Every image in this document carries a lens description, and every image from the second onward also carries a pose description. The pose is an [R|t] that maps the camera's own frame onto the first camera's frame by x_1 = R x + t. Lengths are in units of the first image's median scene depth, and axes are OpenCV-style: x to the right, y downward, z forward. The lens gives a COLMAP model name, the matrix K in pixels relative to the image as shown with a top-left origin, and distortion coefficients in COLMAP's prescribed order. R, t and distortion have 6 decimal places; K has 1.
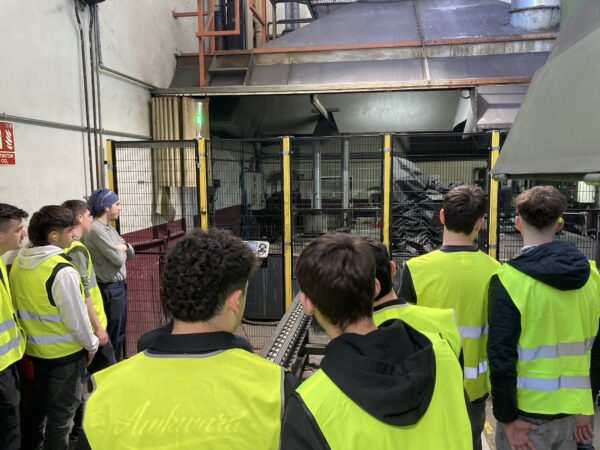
lens RADIAL K [[489.6, 0, 297.2], [0, 489.6, 223.3], [0, 0, 1]] dist [0.021090, -0.026372]
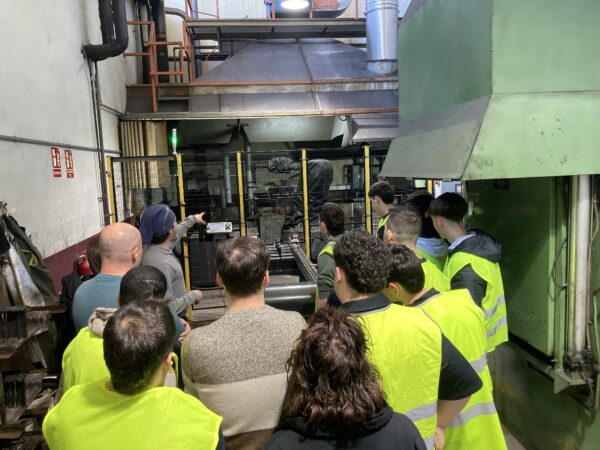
lens RADIAL K [[489.6, 0, 301.9], [0, 489.6, 226.1], [0, 0, 1]] dist [0.021090, -0.026372]
pose [[0.958887, -0.066360, 0.275922, -0.203887], [0.062498, 0.997785, 0.022777, 0.022775], [-0.276822, -0.004596, 0.960910, -0.387417]]
